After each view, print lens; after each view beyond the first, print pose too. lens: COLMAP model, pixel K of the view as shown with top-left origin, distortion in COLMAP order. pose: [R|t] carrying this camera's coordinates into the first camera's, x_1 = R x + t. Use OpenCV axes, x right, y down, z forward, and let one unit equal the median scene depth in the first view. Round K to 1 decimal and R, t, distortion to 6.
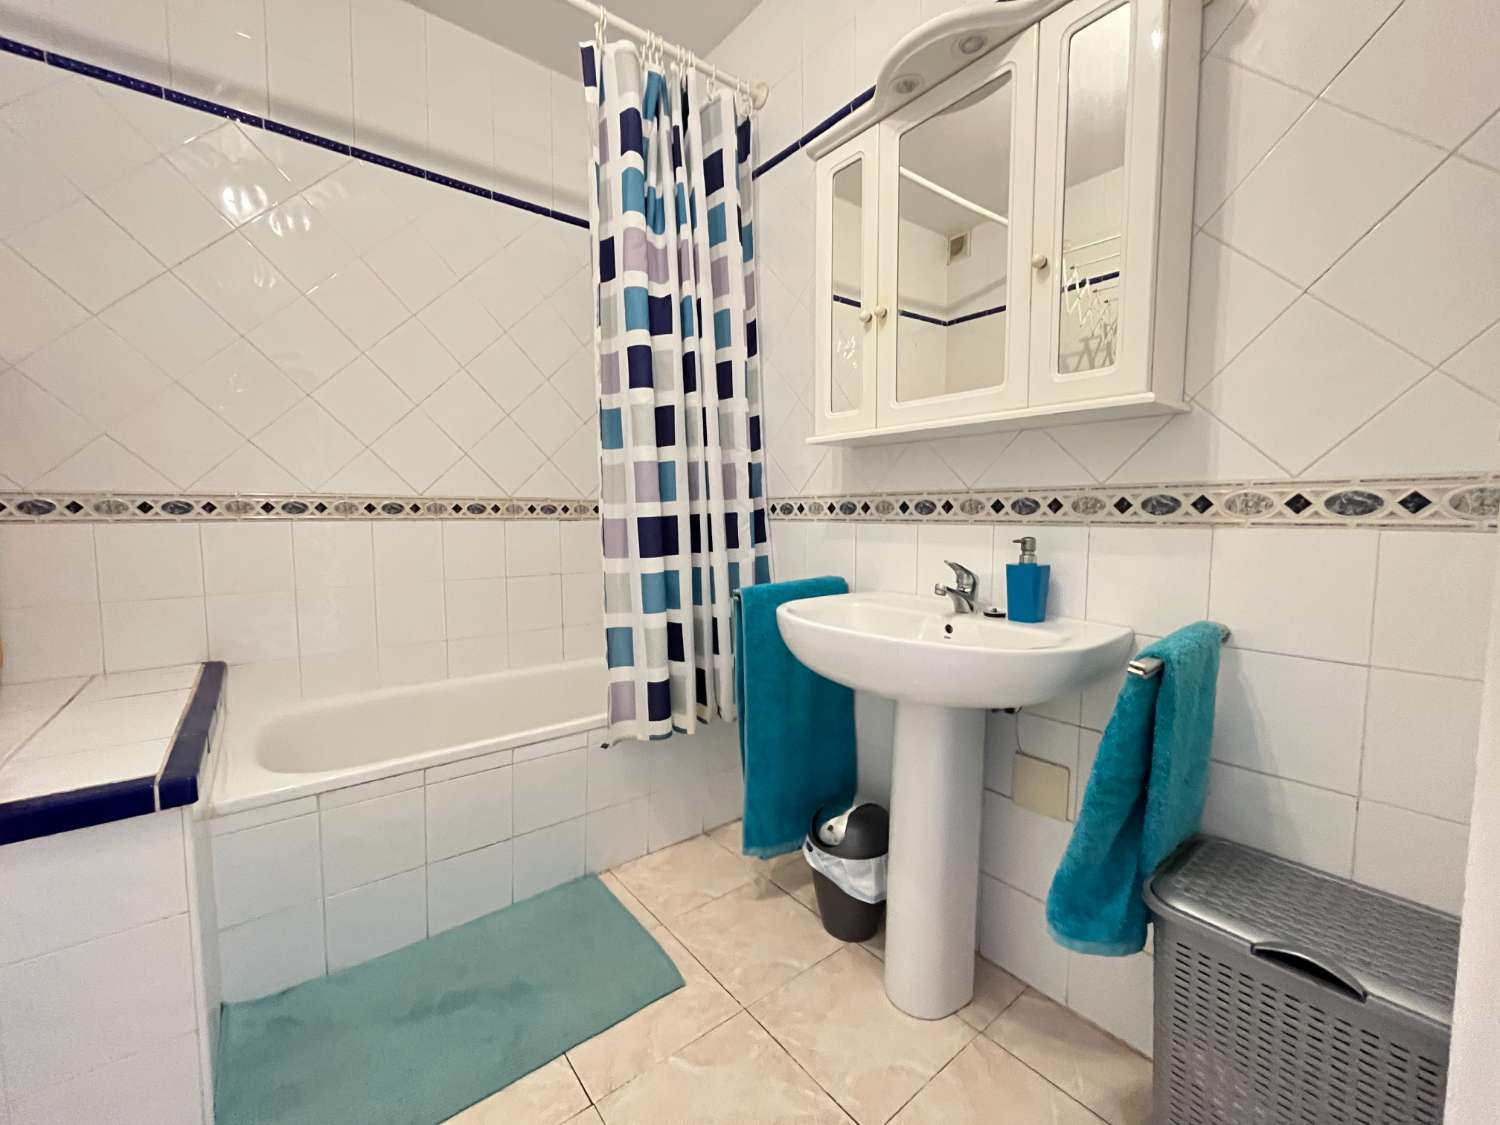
lens RADIAL K [[618.0, 0, 750.0], [0, 618.0, 562.5], [0, 0, 1]] dist [-0.002711, -0.000205]
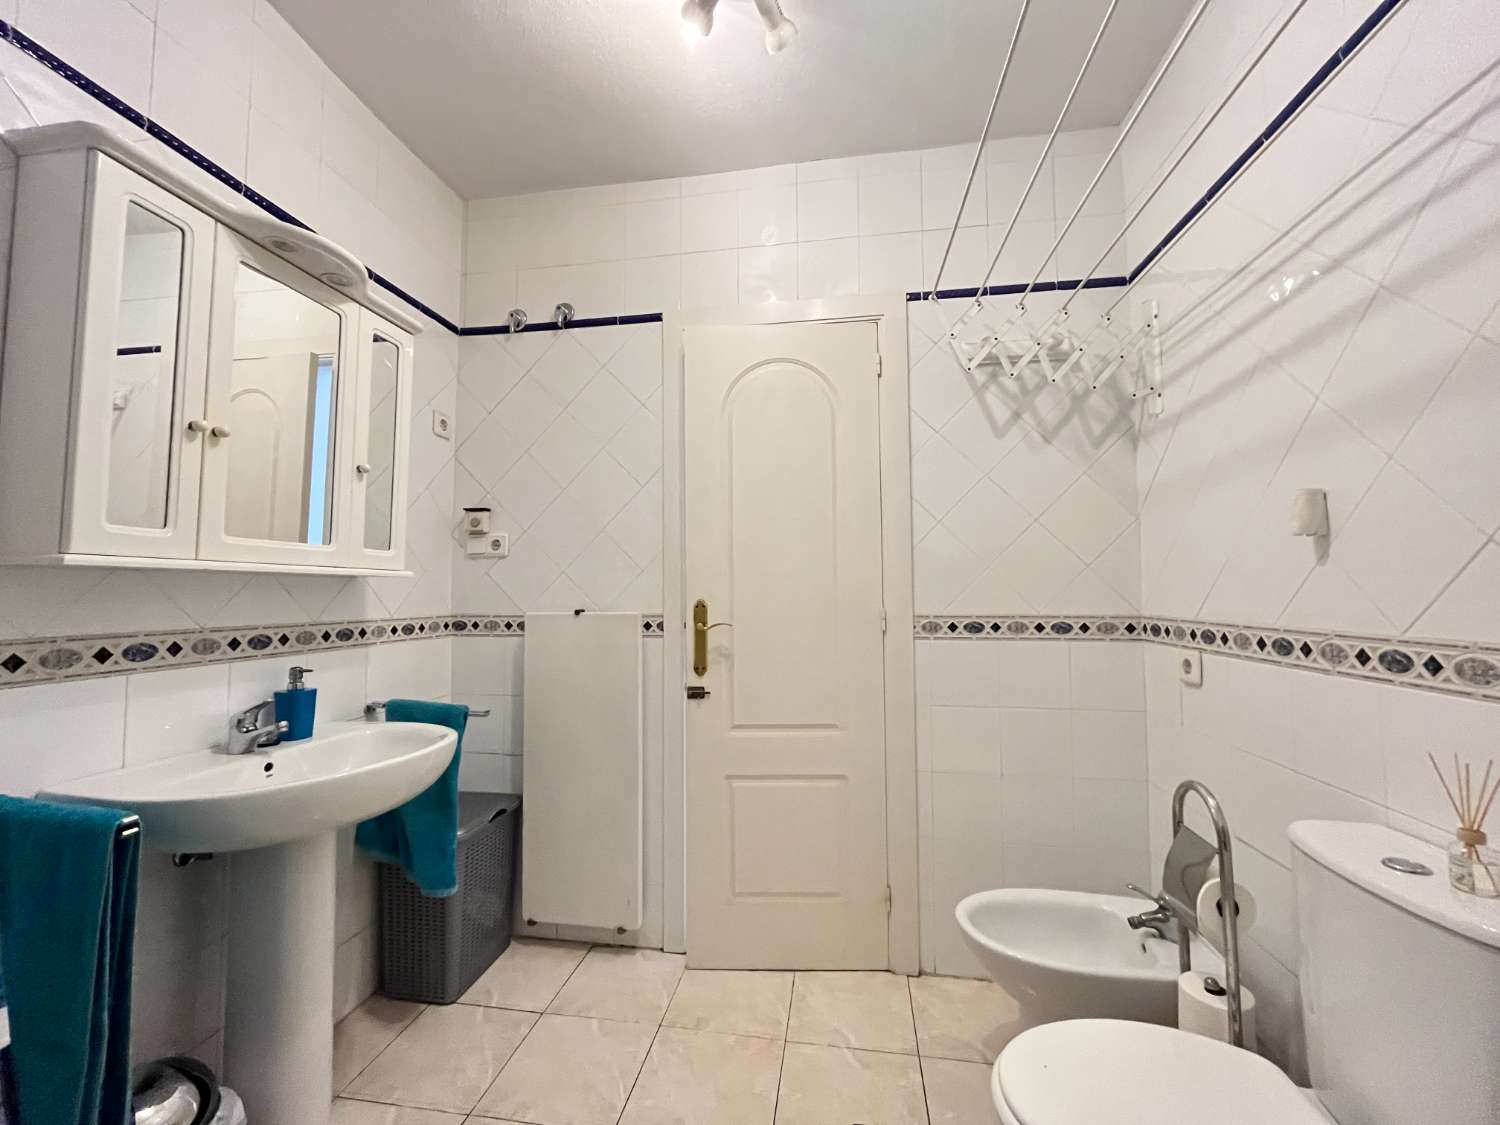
lens RADIAL K [[618.0, 0, 750.0], [0, 618.0, 562.5], [0, 0, 1]] dist [-0.002711, -0.000205]
pose [[-0.681015, 0.112325, 0.723604, -0.954385], [0.155063, 0.987877, -0.007411, -0.083282], [-0.715664, 0.107157, -0.690176, 1.070085]]
